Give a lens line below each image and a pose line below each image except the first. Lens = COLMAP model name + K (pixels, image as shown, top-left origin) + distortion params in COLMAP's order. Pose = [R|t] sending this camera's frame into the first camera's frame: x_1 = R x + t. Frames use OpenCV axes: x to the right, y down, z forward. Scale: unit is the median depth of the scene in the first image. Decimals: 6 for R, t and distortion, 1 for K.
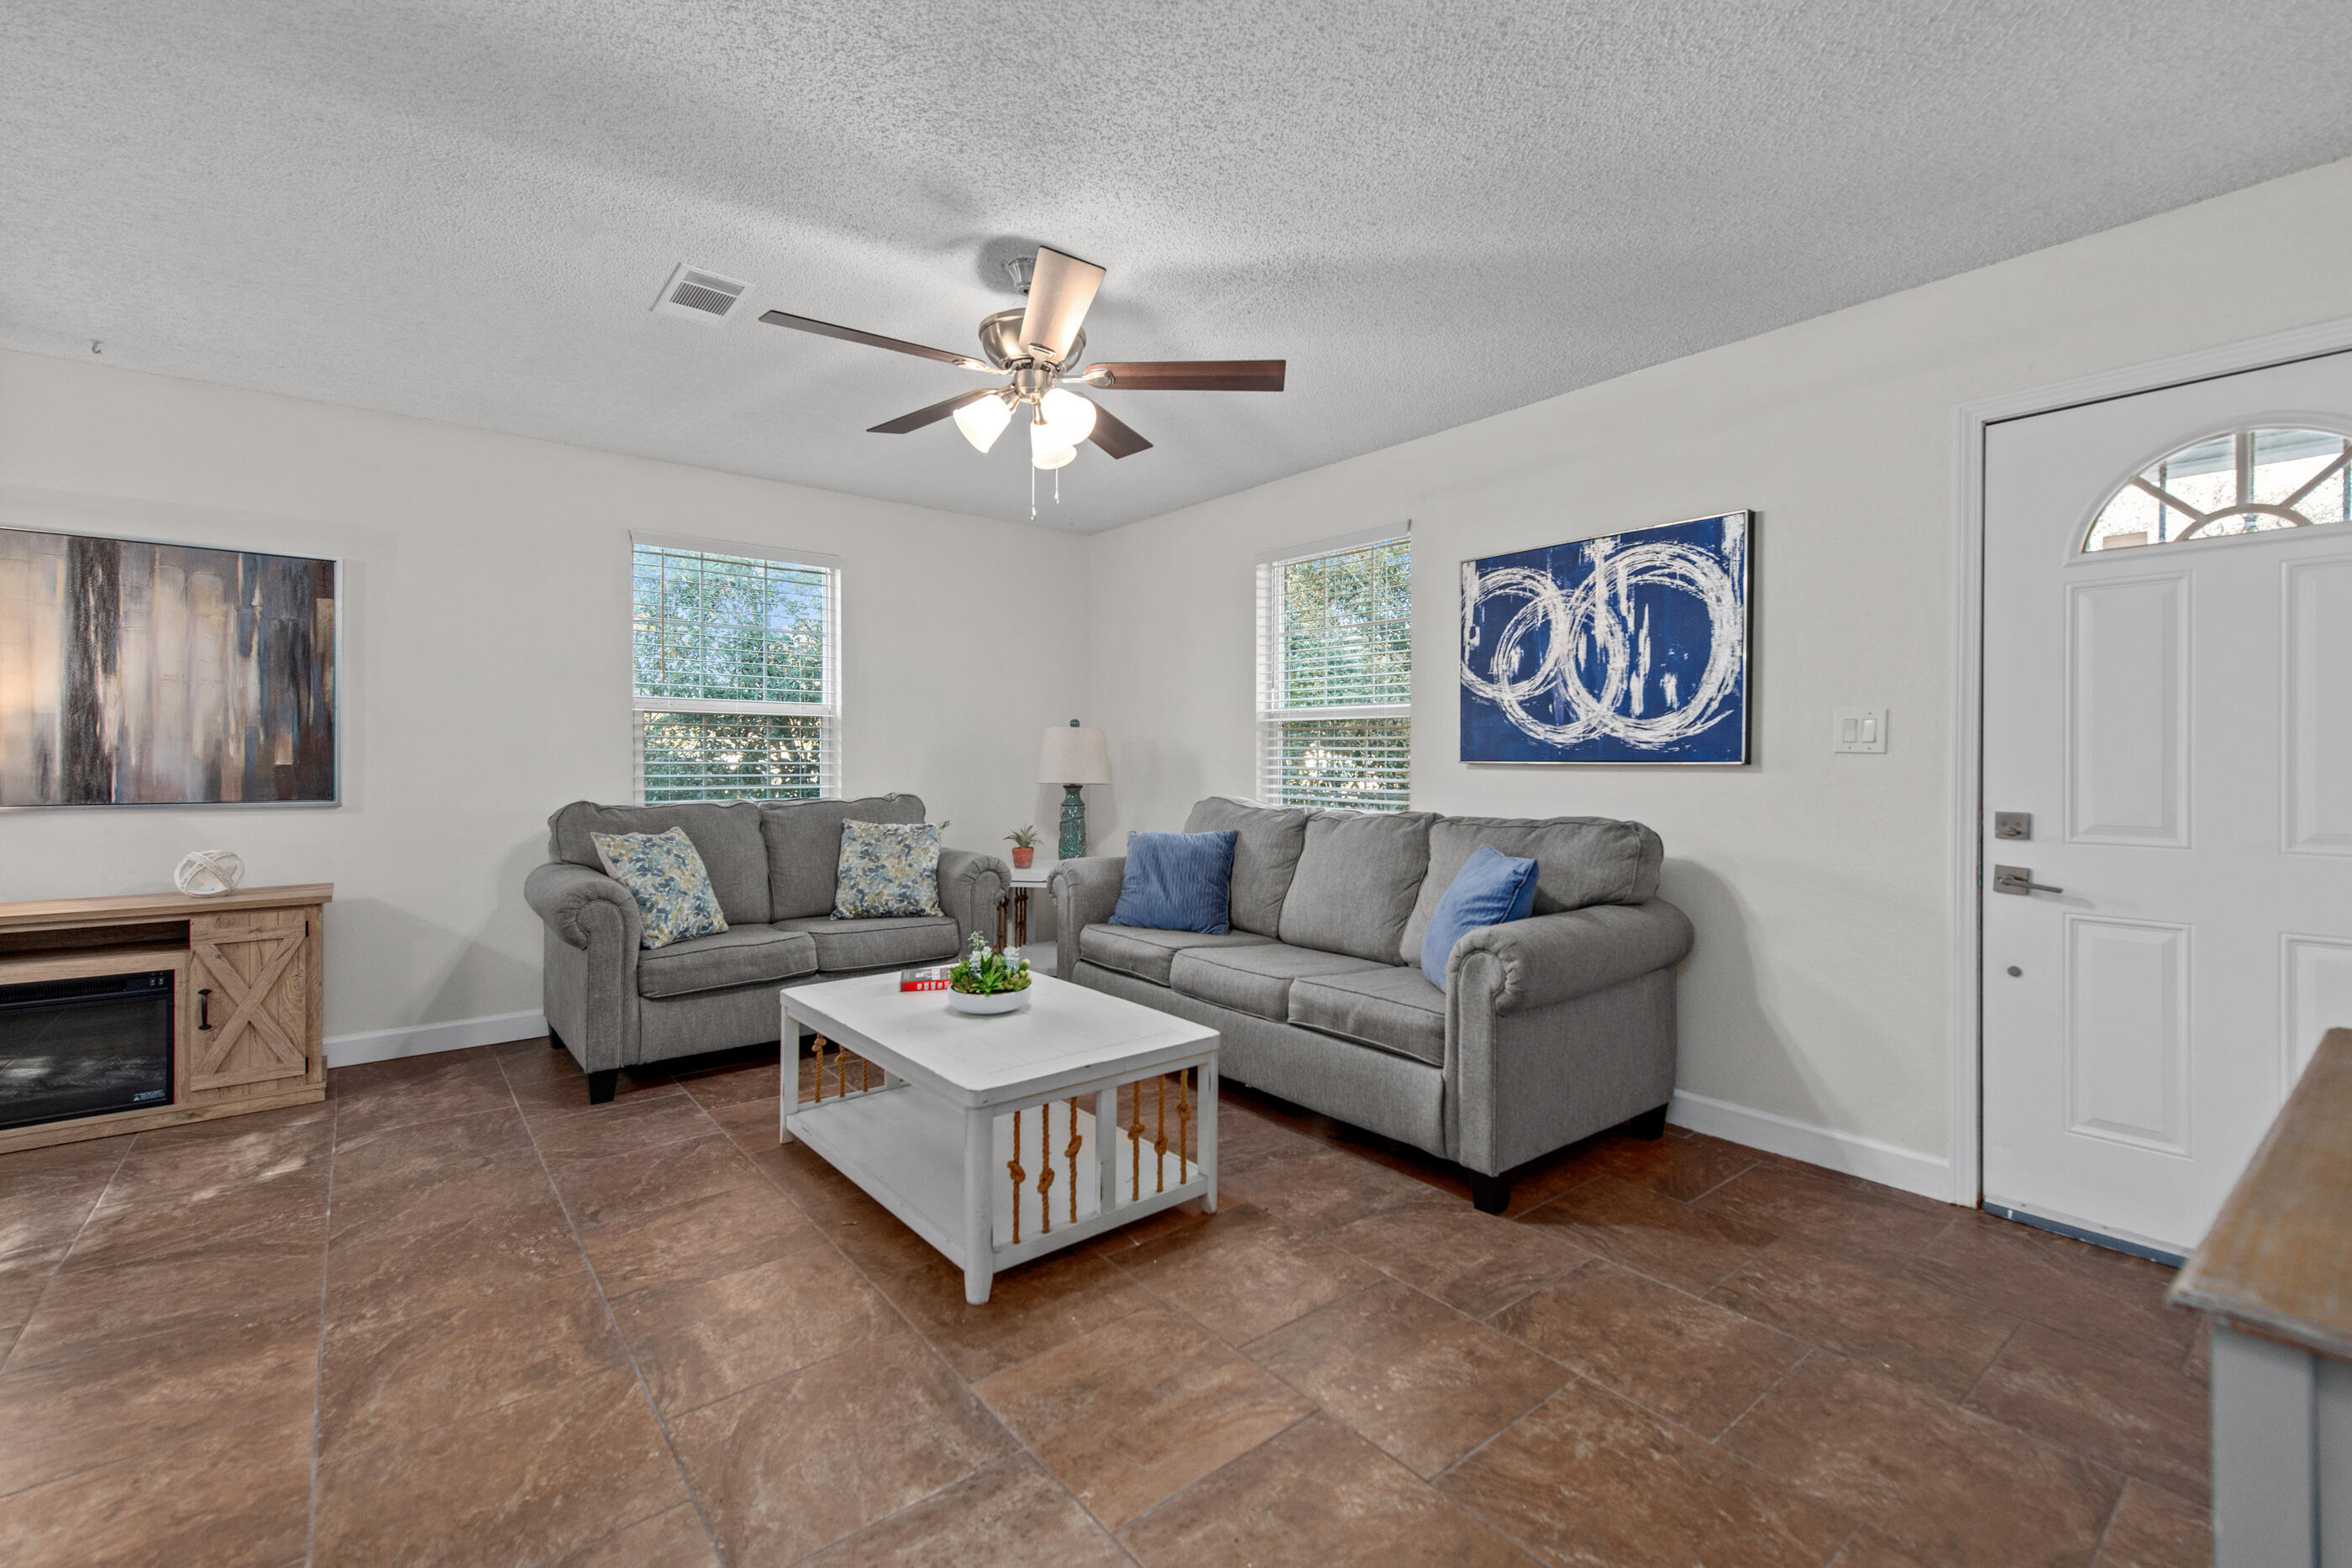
lens RADIAL K [[1007.2, 0, 1189.0], [0, 1007.2, 763.1], [0, 0, 1]] dist [0.016495, -0.005534]
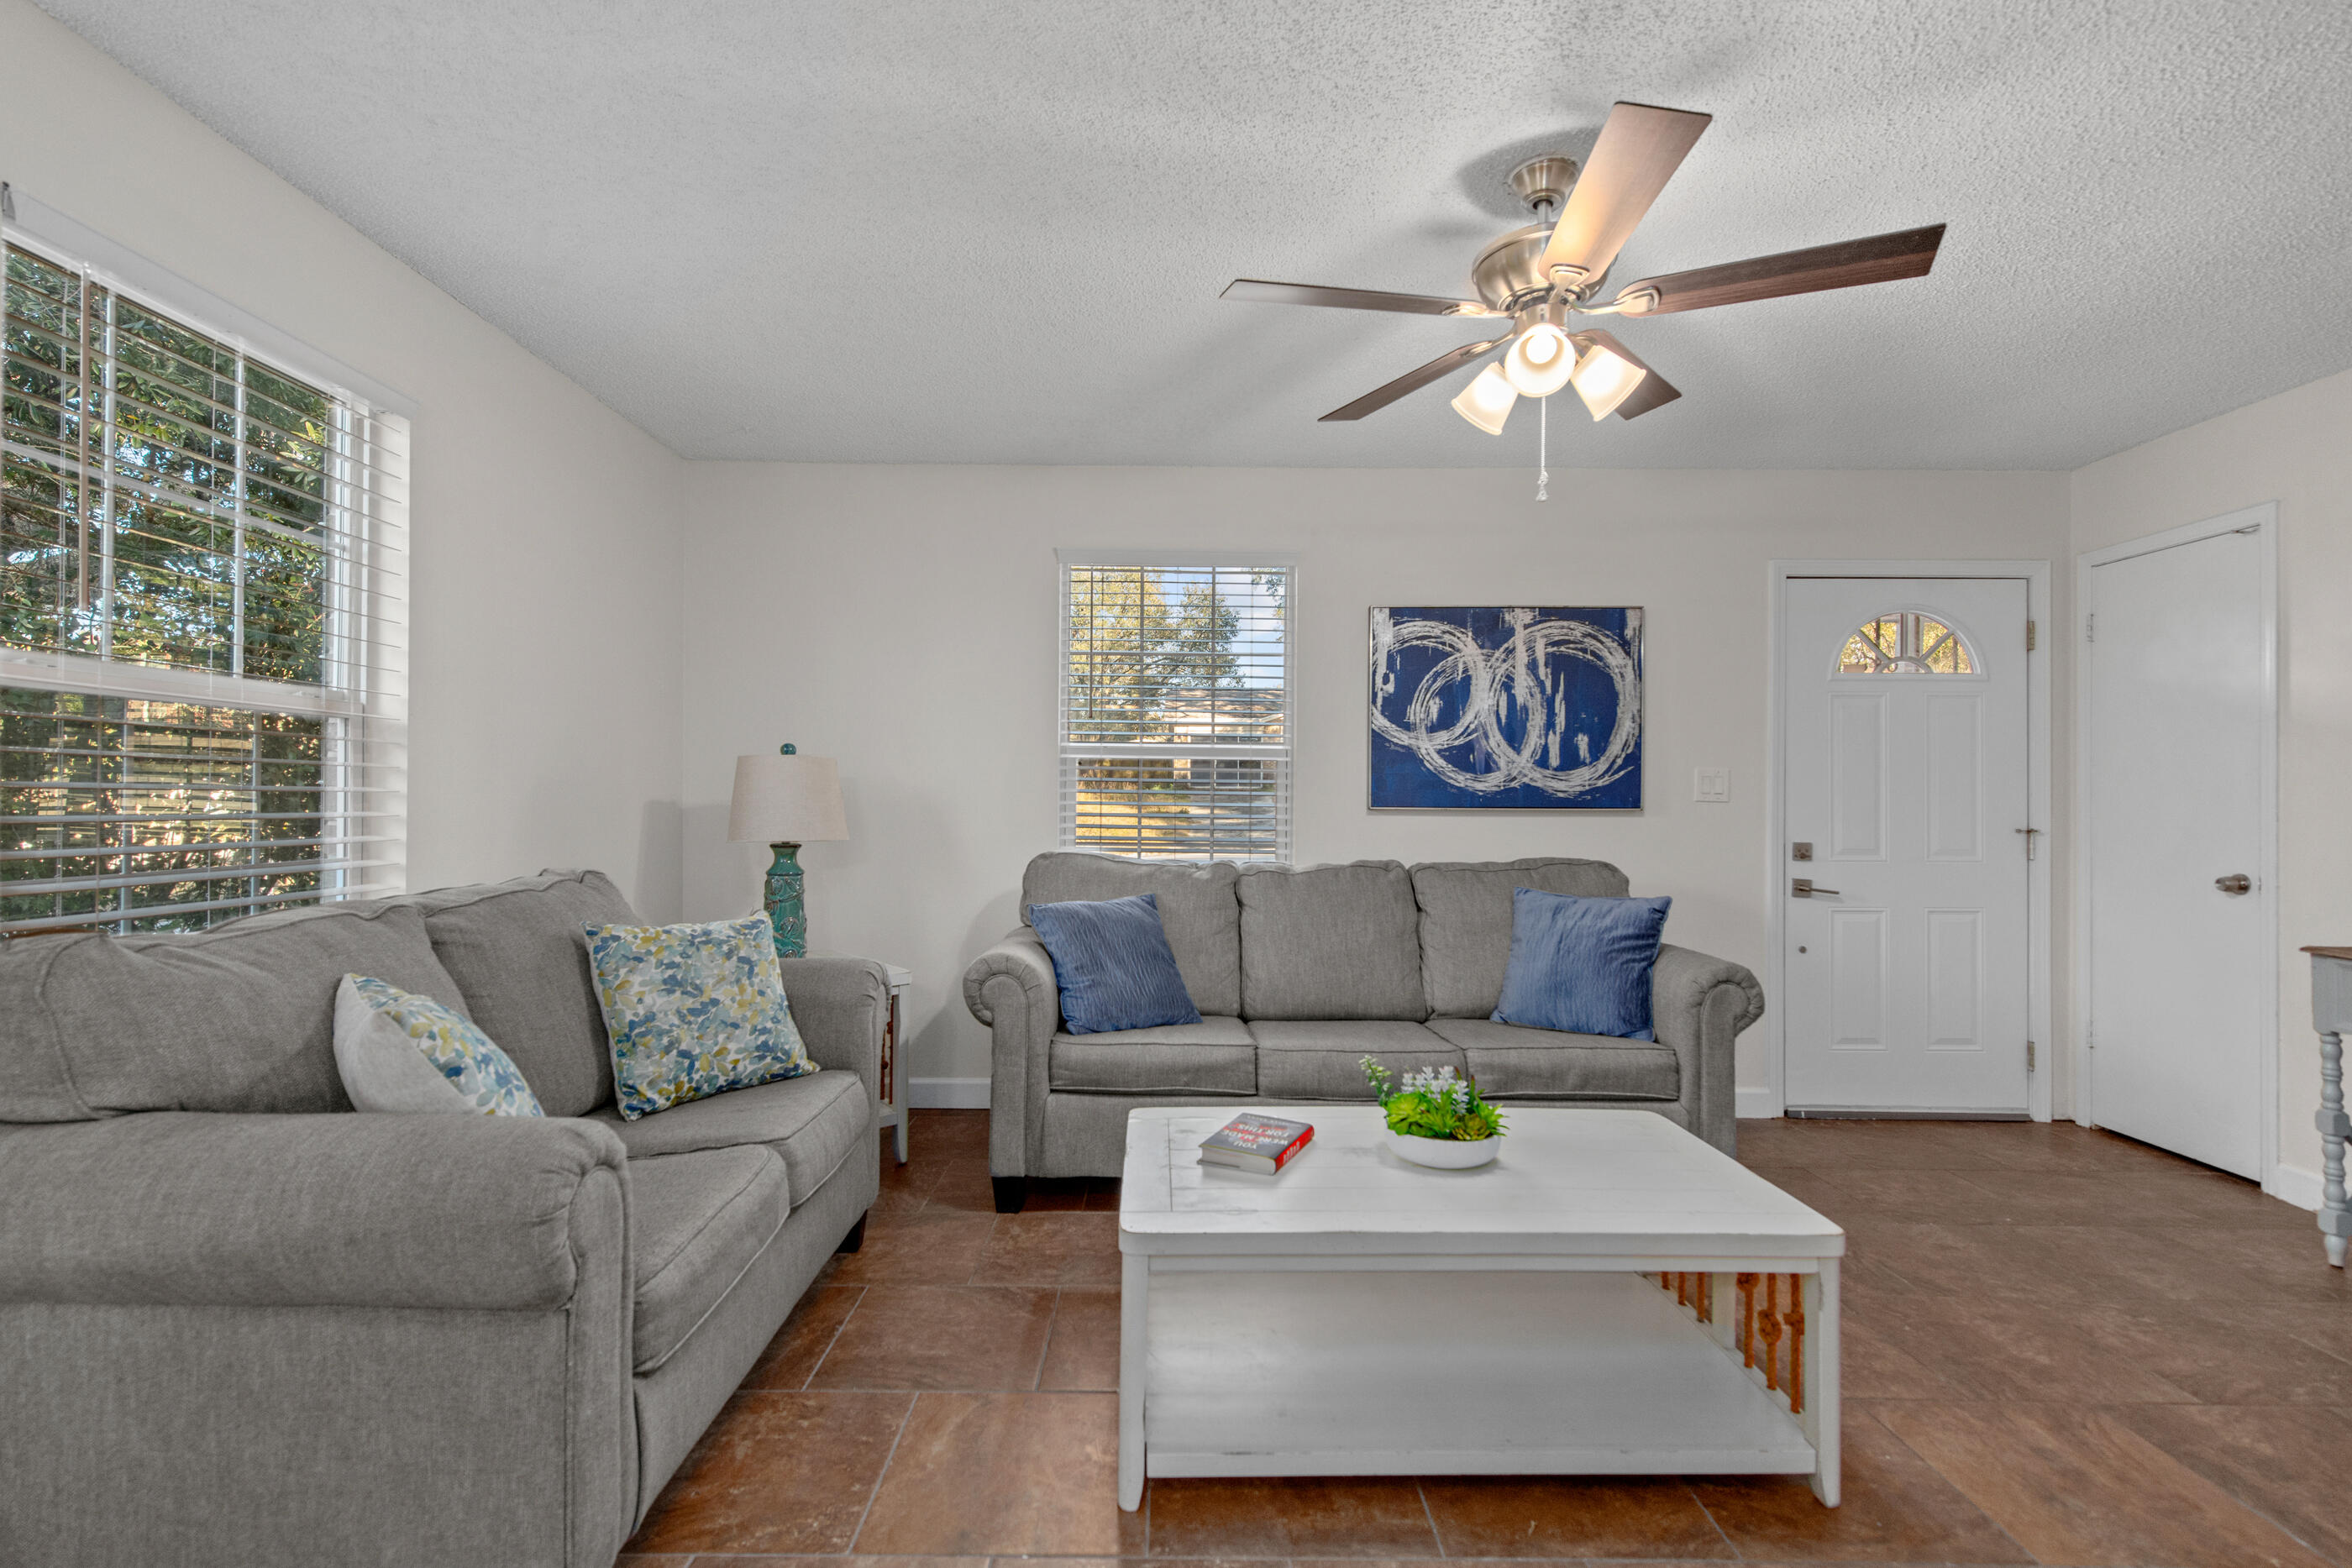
lens RADIAL K [[1075.7, 0, 1172.1], [0, 1075.7, 792.2], [0, 0, 1]] dist [0.019036, -0.006930]
pose [[0.631758, 0.007033, 0.775134, -0.738455], [0.000342, 0.999956, -0.009352, -0.007525], [-0.775166, 0.006173, 0.631728, 0.531516]]
